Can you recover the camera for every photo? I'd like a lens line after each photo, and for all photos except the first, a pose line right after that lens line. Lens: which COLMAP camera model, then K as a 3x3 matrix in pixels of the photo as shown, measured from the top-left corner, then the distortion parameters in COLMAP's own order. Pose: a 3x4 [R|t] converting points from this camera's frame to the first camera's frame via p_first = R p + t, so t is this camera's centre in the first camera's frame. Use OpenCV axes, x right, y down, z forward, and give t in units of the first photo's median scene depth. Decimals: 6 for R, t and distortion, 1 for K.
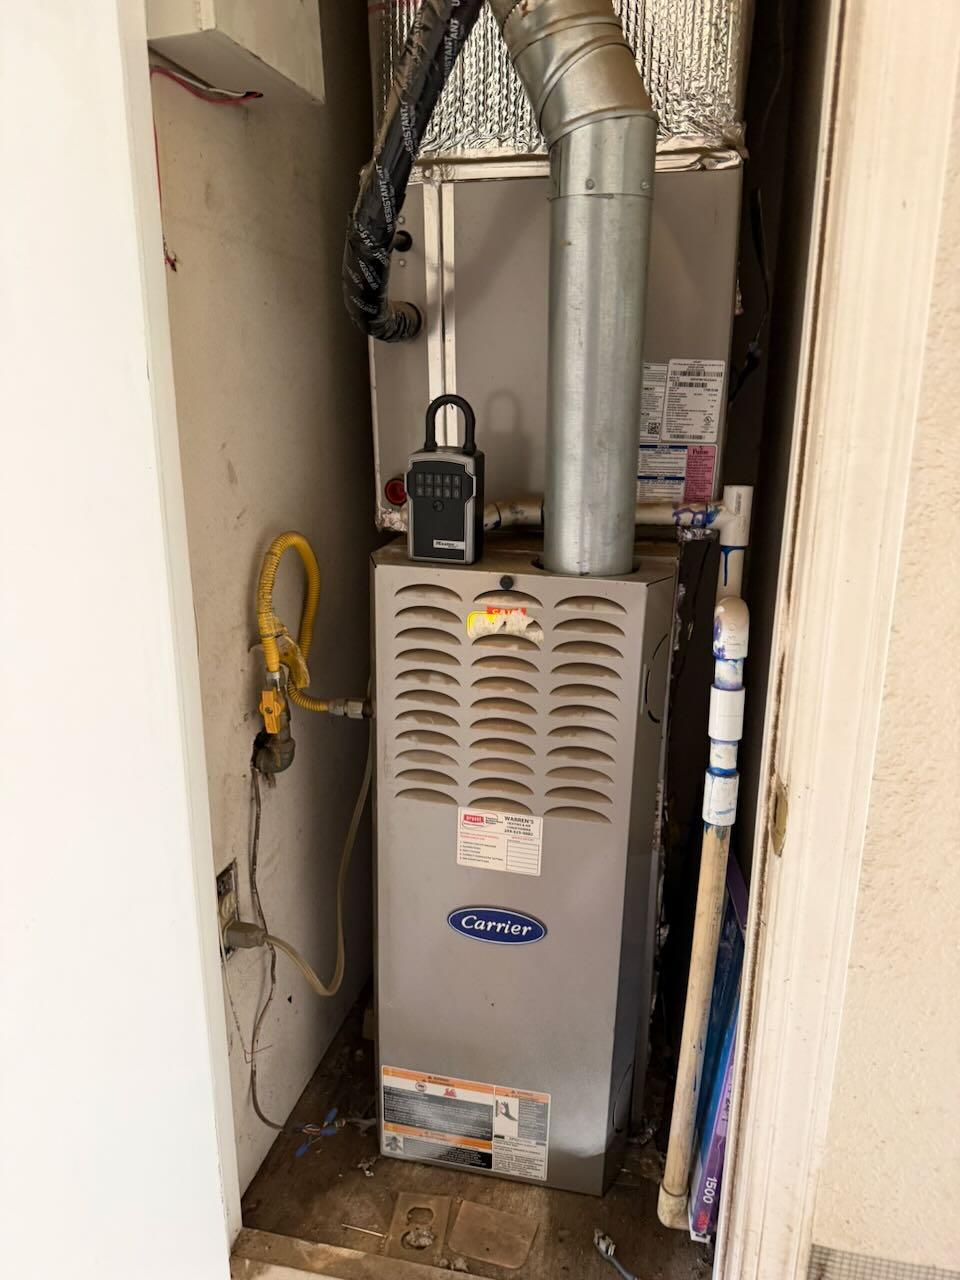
lens RADIAL K [[895.9, 0, 480.0], [0, 895.9, 640.0], [0, 0, 1]] dist [0.091386, -0.162475]
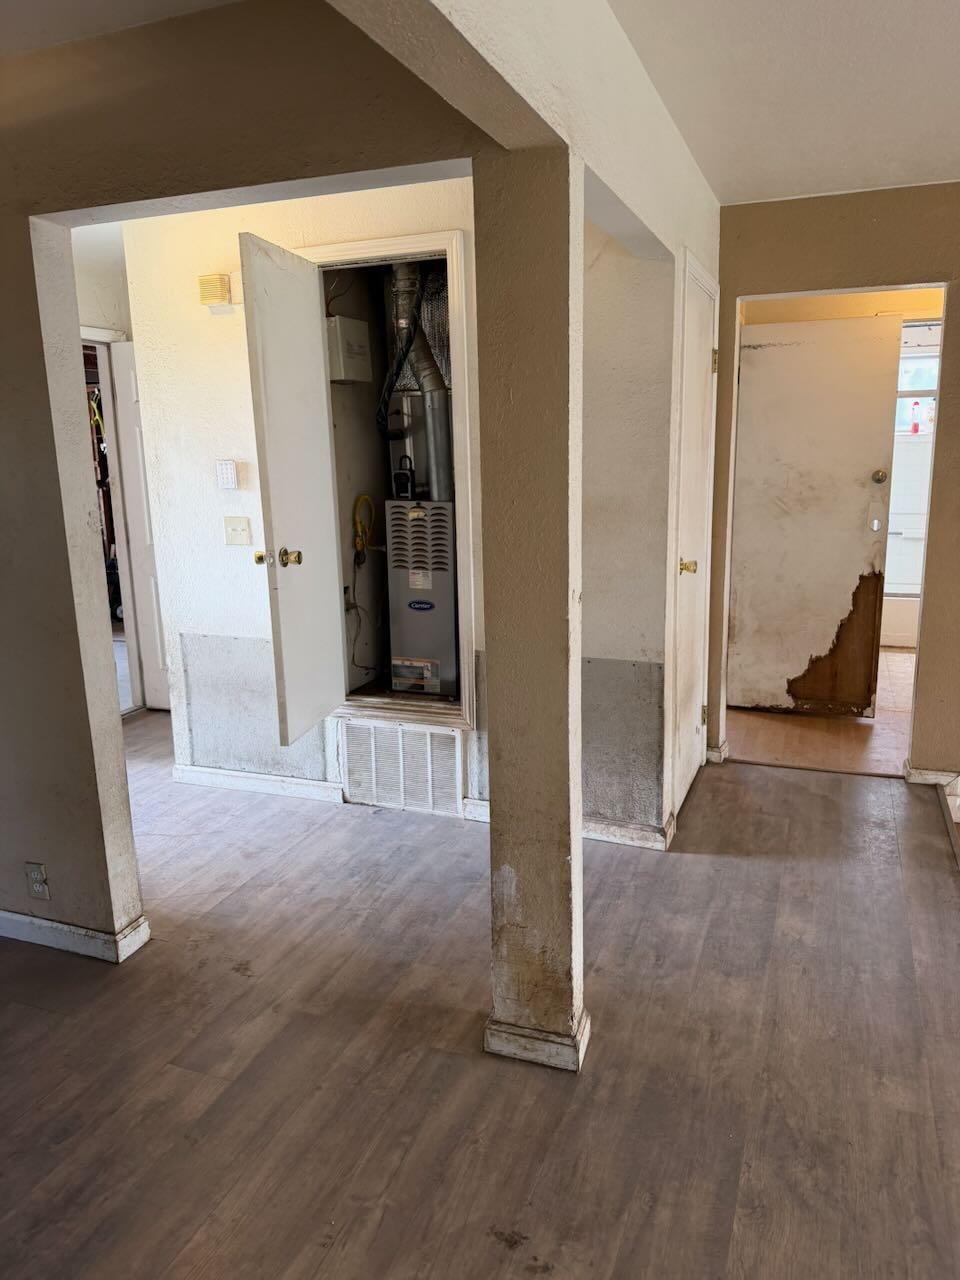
lens RADIAL K [[915.7, 0, 480.0], [0, 915.7, 640.0], [0, 0, 1]] dist [0.020558, -0.006844]
pose [[0.986848, 0.002919, -0.161623, 0.846391], [-0.010940, 0.998751, -0.048761, 0.643064], [0.161279, 0.049888, 0.985647, -2.532546]]
